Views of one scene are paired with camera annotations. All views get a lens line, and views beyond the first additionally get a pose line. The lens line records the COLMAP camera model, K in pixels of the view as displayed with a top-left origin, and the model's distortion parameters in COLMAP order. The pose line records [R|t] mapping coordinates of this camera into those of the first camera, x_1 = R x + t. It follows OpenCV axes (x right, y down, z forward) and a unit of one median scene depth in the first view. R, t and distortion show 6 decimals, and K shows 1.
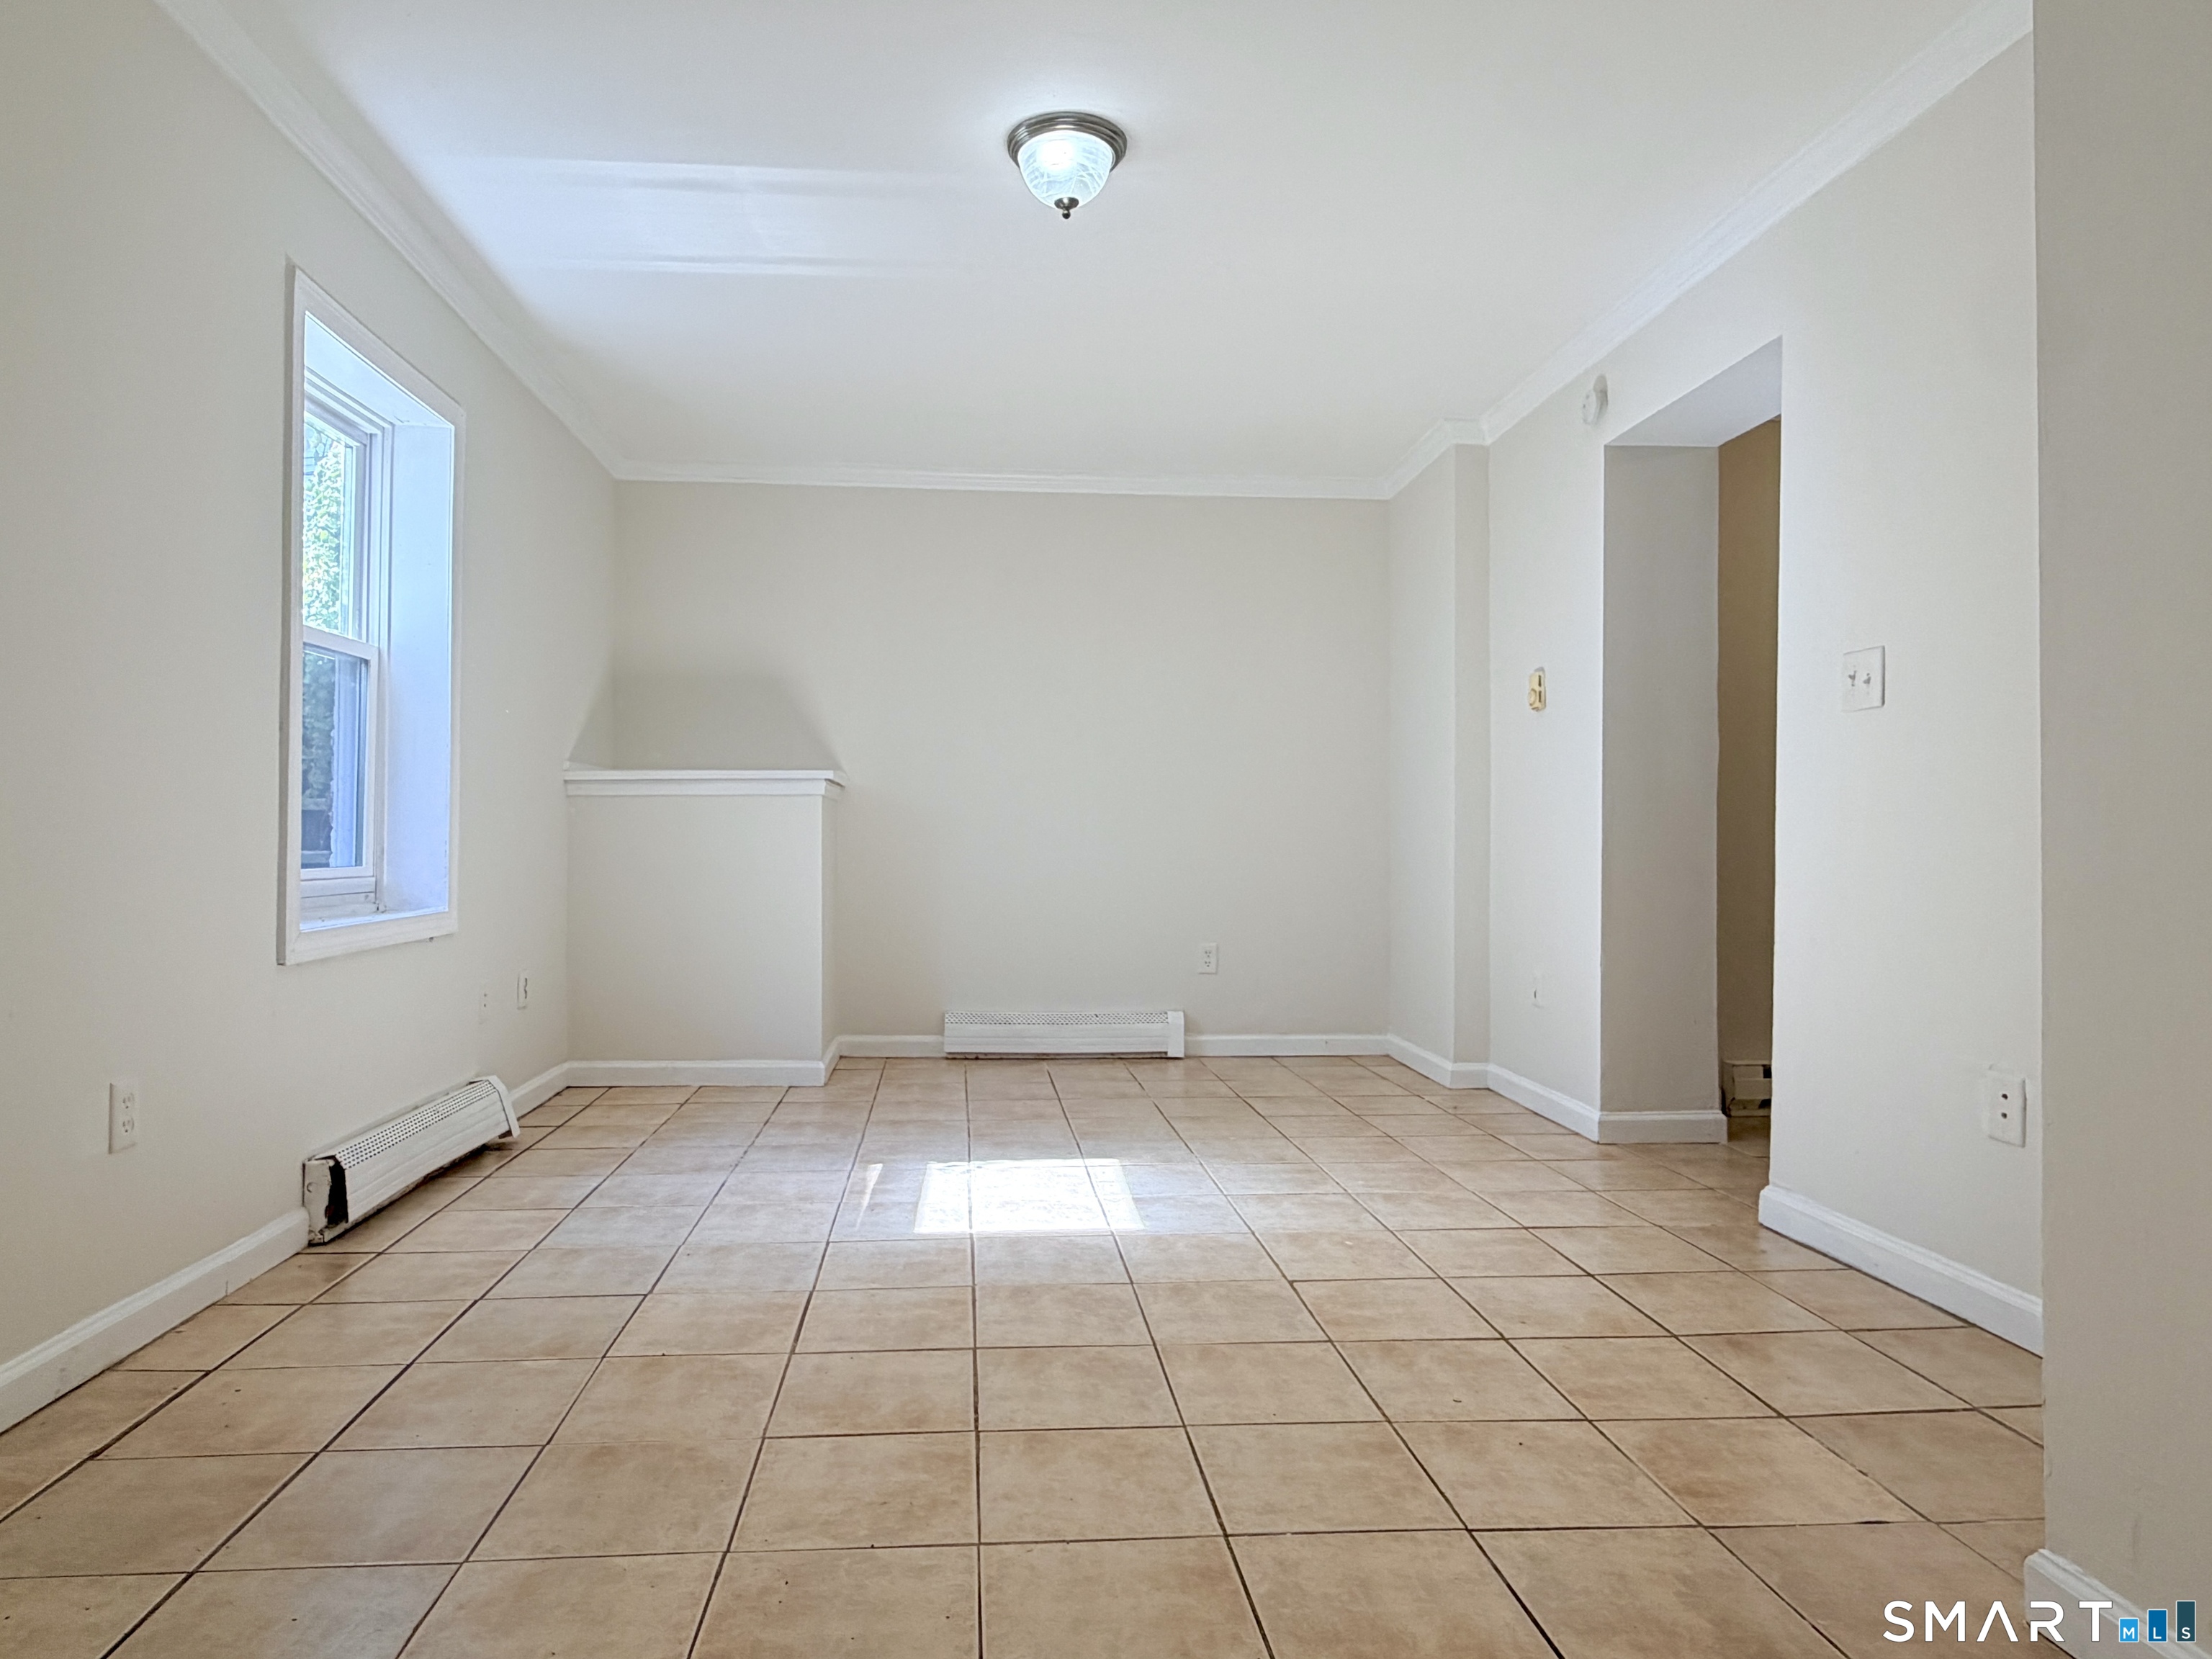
lens RADIAL K [[1199.9, 0, 1041.4], [0, 1199.9, 815.9], [0, 0, 1]] dist [-0.002618, -0.000597]
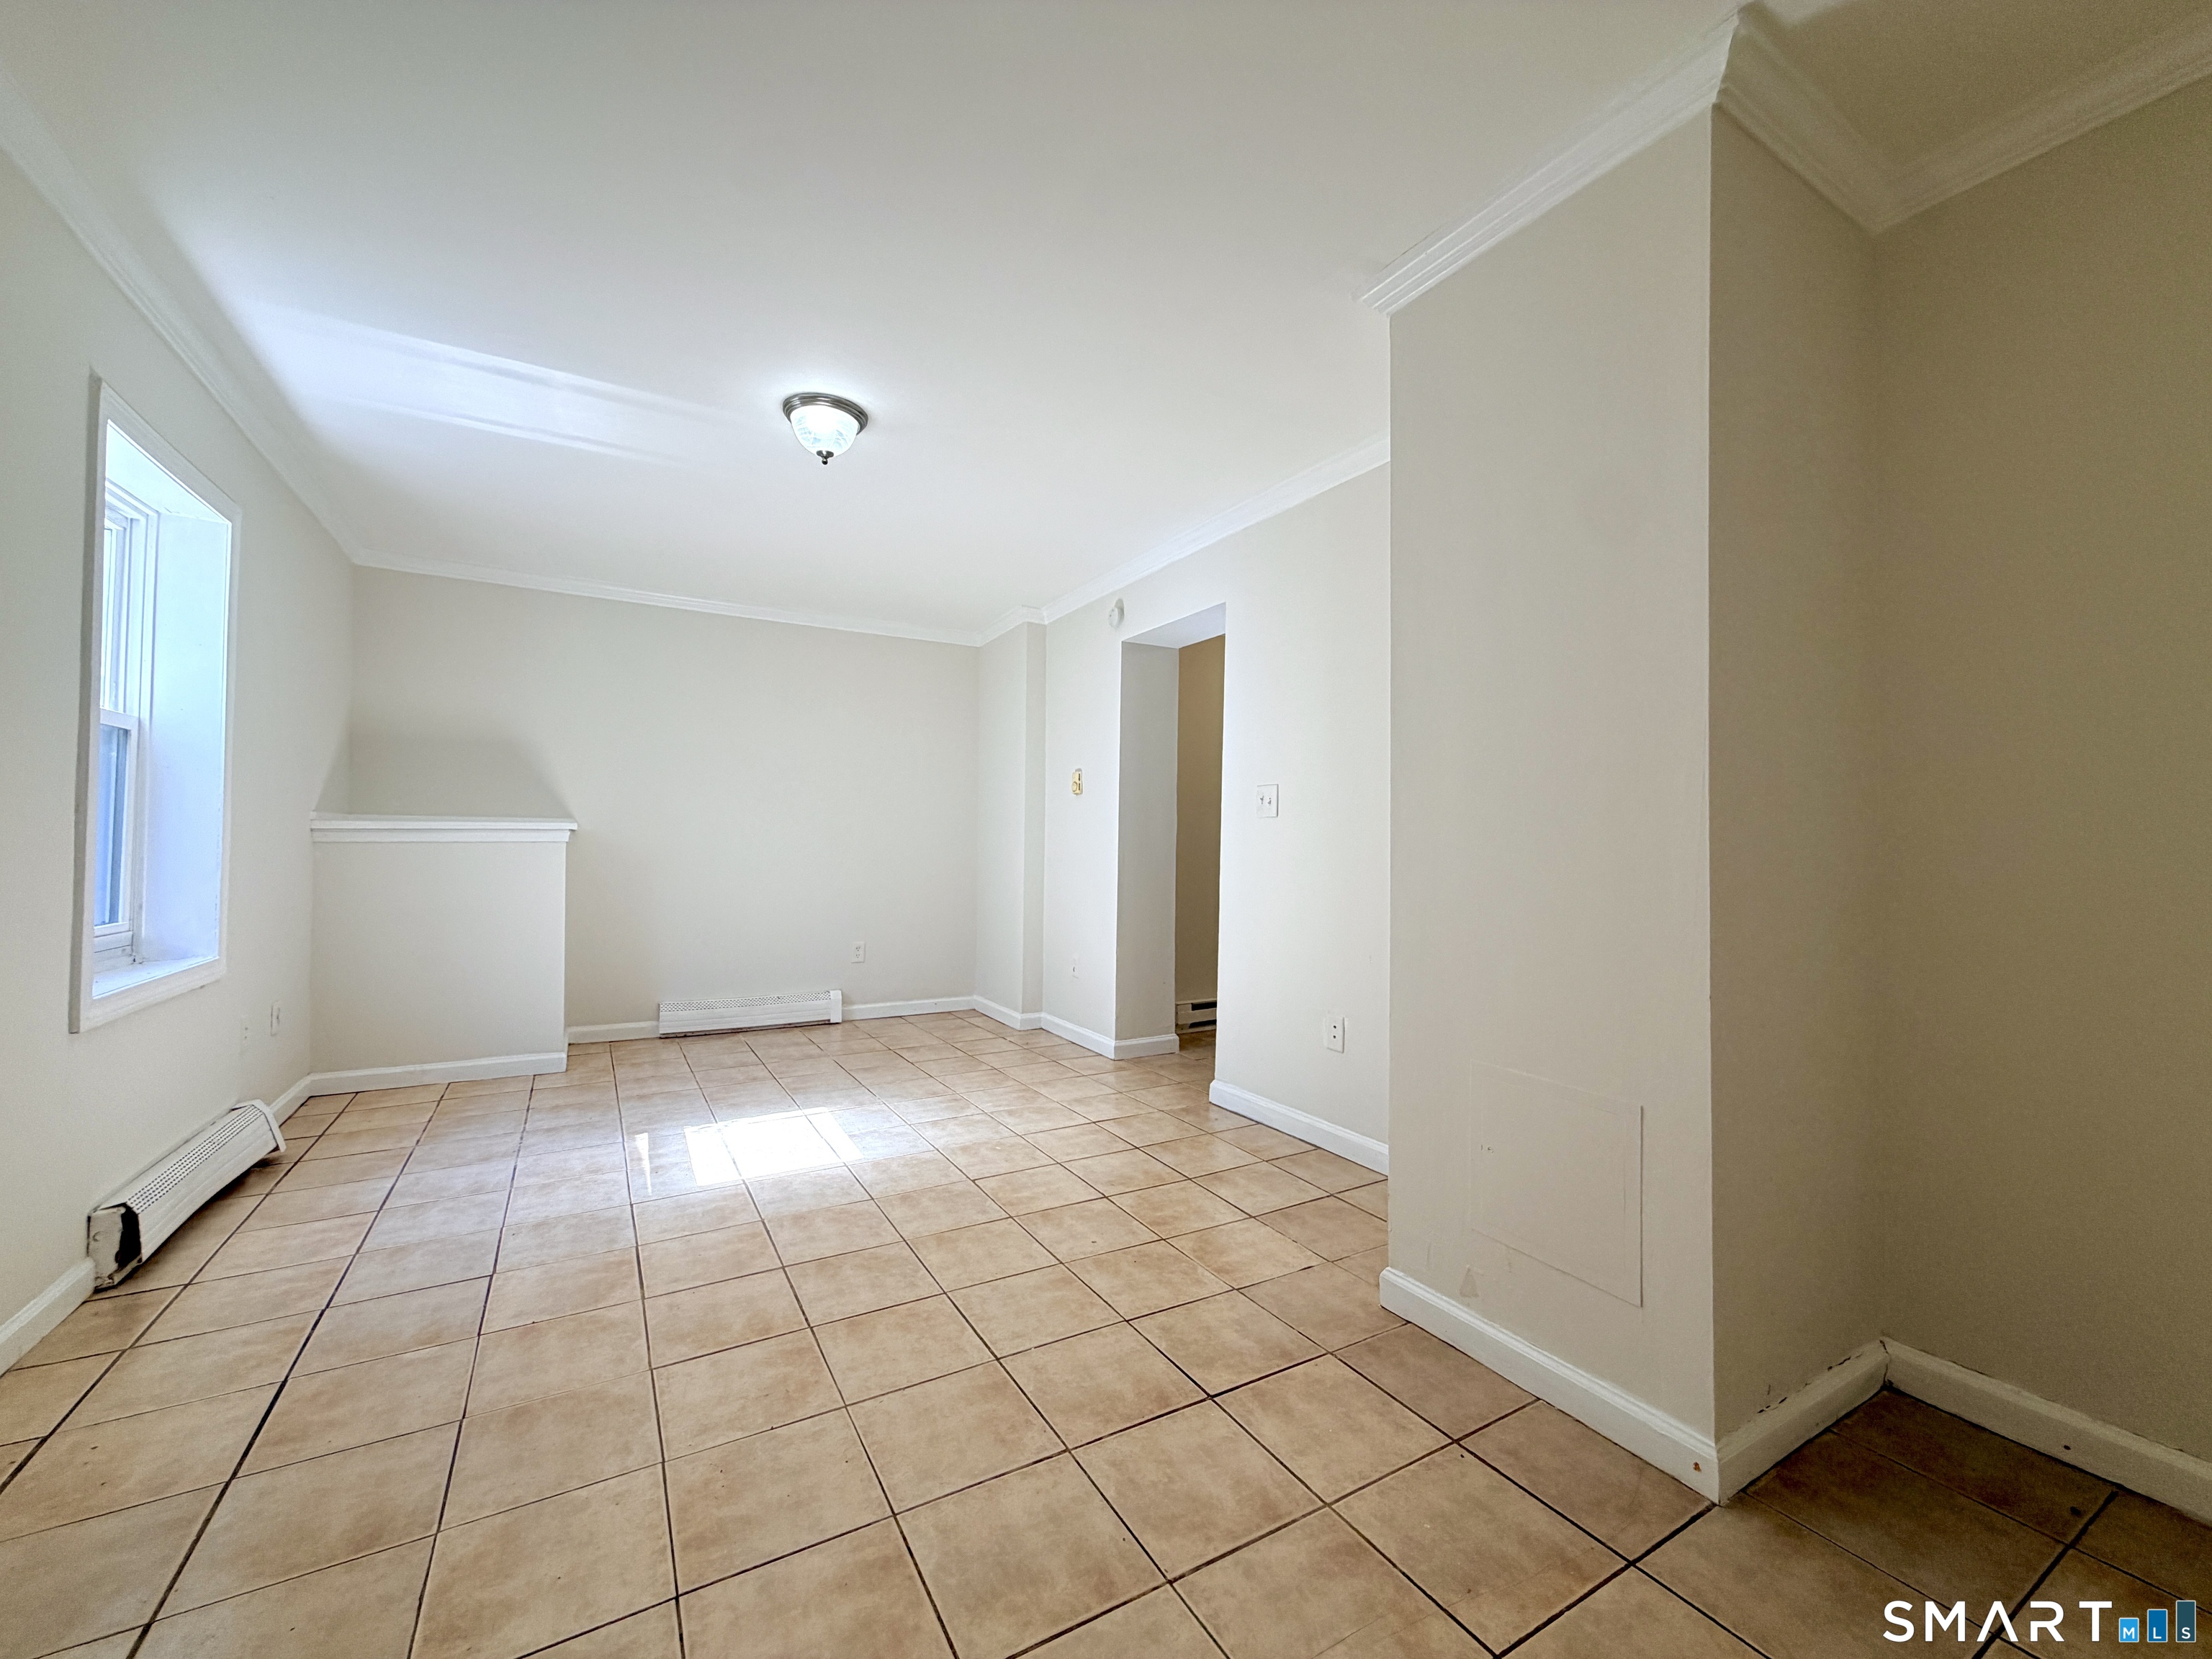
lens RADIAL K [[842.2, 0, 1039.8], [0, 842.2, 823.1], [0, 0, 1]] dist [-0.001471, 0.000010]
pose [[0.910576, 0.014078, 0.413101, -0.140767], [-0.013508, 0.999900, -0.004300, -0.059865], [-0.413120, -0.001665, 0.910675, -0.026754]]
